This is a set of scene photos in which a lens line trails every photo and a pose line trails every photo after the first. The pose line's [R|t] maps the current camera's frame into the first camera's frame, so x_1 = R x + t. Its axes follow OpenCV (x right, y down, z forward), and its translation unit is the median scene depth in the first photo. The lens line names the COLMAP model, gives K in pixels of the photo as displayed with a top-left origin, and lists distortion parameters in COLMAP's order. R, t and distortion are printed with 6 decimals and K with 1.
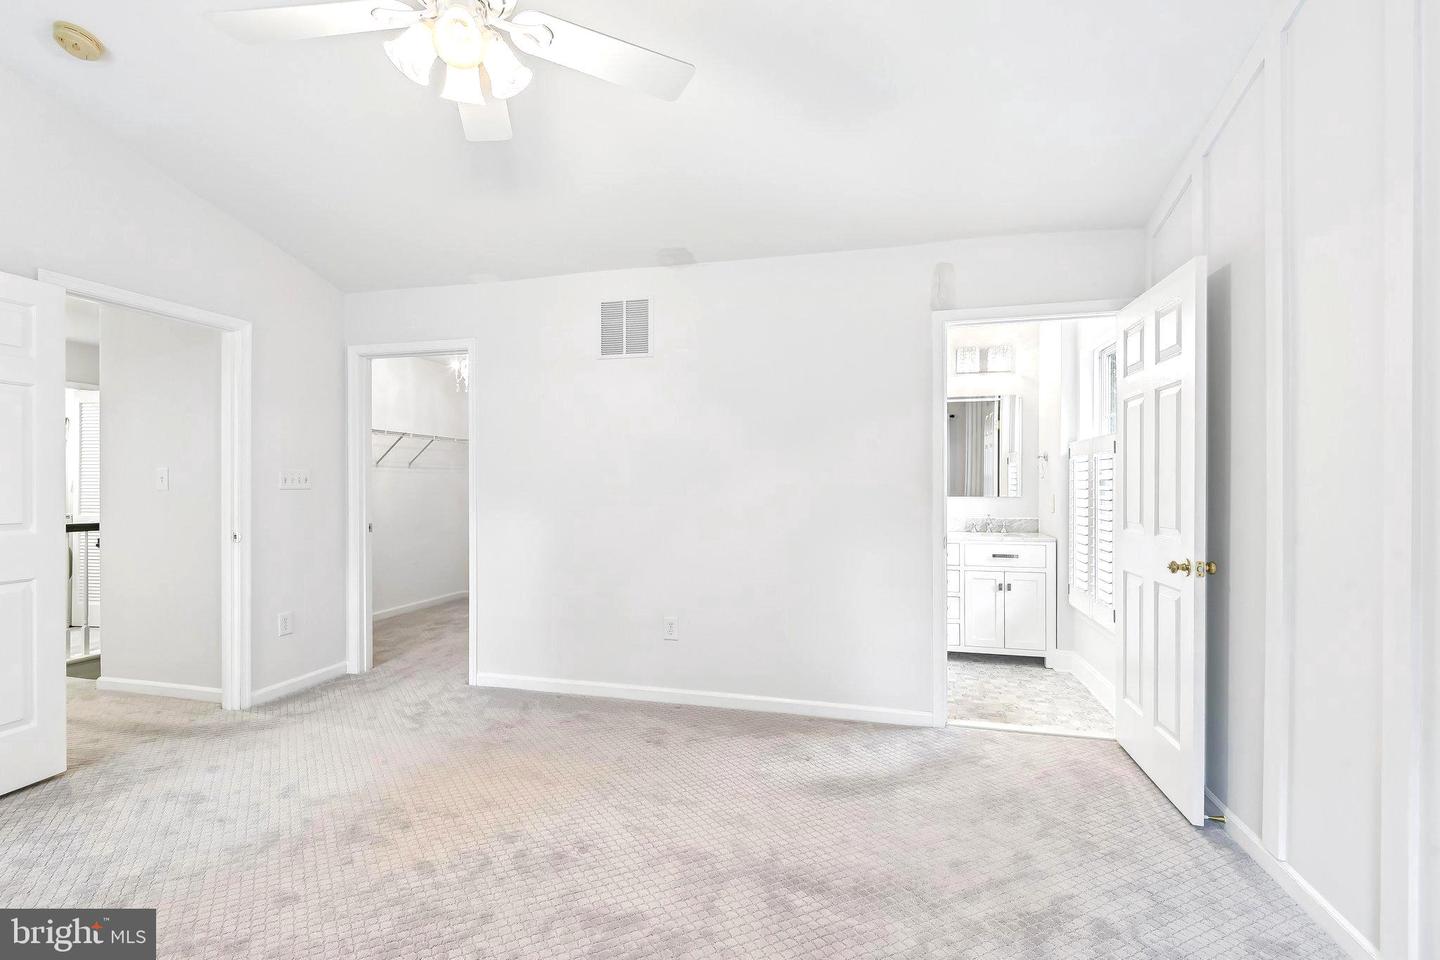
lens RADIAL K [[655.5, 0, 725.6], [0, 655.5, 485.7], [0, 0, 1]] dist [0.008904, -0.006245]
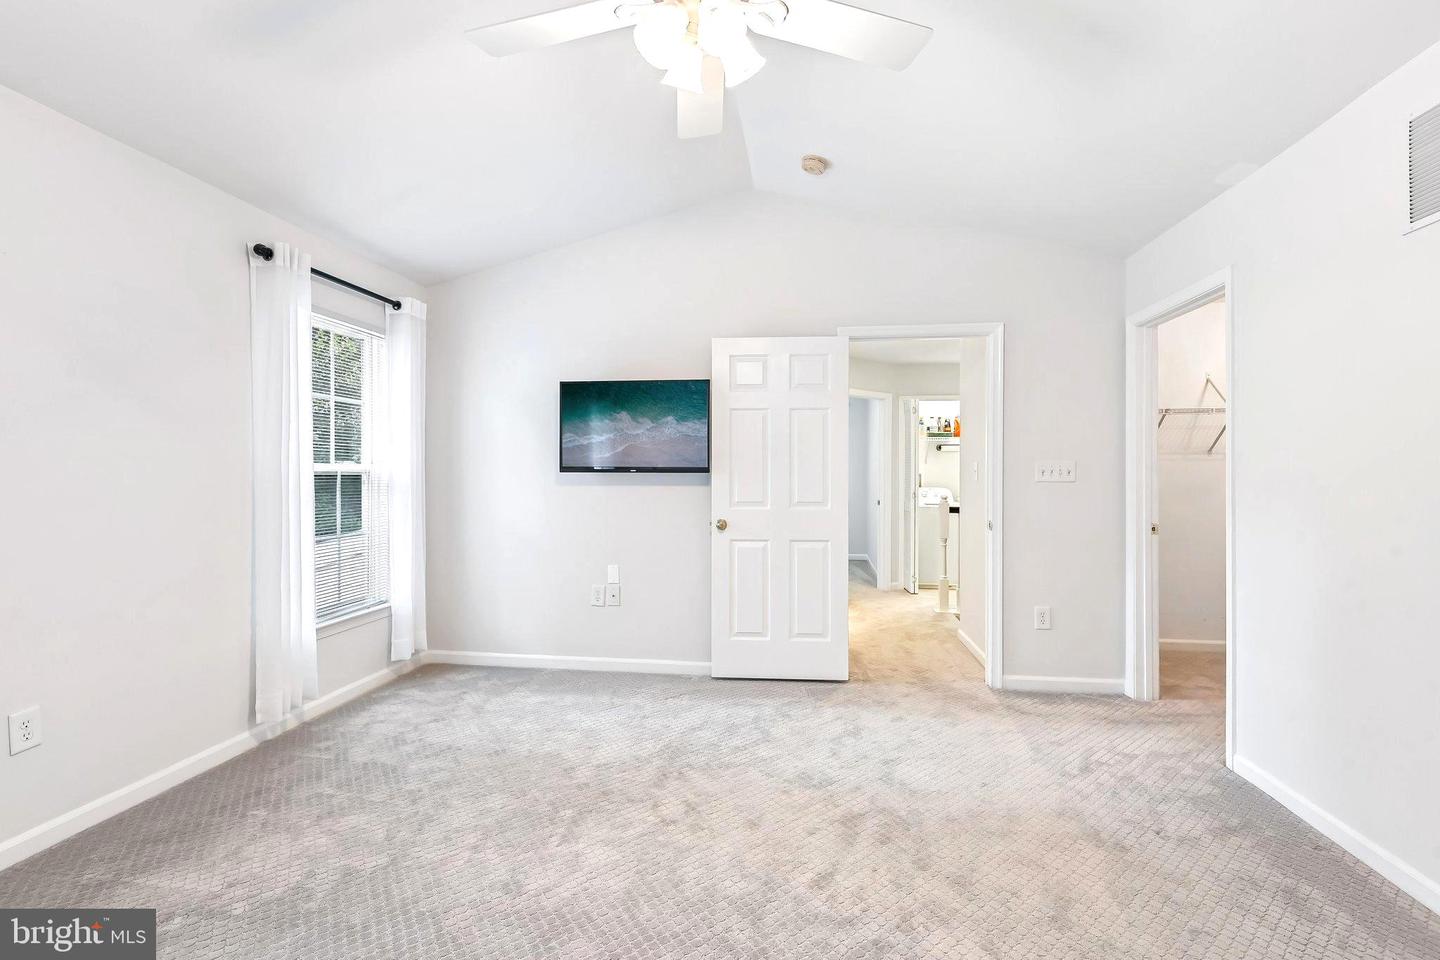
lens RADIAL K [[655.5, 0, 718.9], [0, 655.5, 478.0], [0, 0, 1]] dist [0.008904, -0.006245]
pose [[0.097765, 0.003044, -0.995205, 0.283825], [-0.004171, 0.999988, 0.002649, -0.000778], [0.995201, 0.003892, 0.097776, 0.455976]]
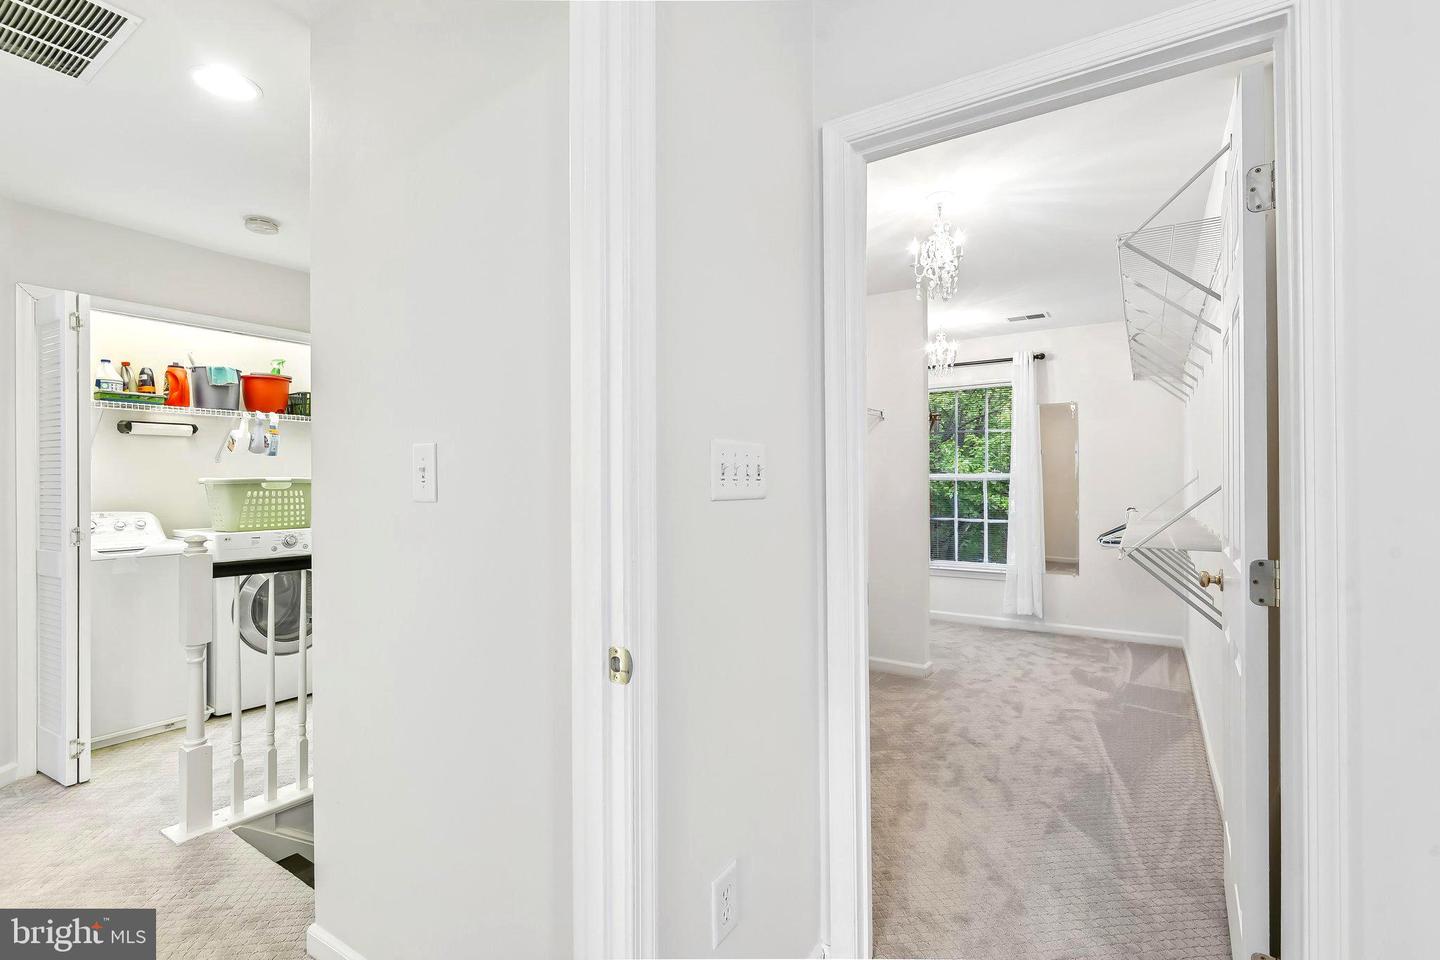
lens RADIAL K [[655.5, 0, 709.9], [0, 655.5, 475.7], [0, 0, 1]] dist [0.008904, -0.006245]
pose [[0.940143, -0.011017, -0.340602, -0.609550], [0.008080, 0.999917, -0.010041, -0.003749], [0.340684, 0.006688, 0.940154, 0.742174]]
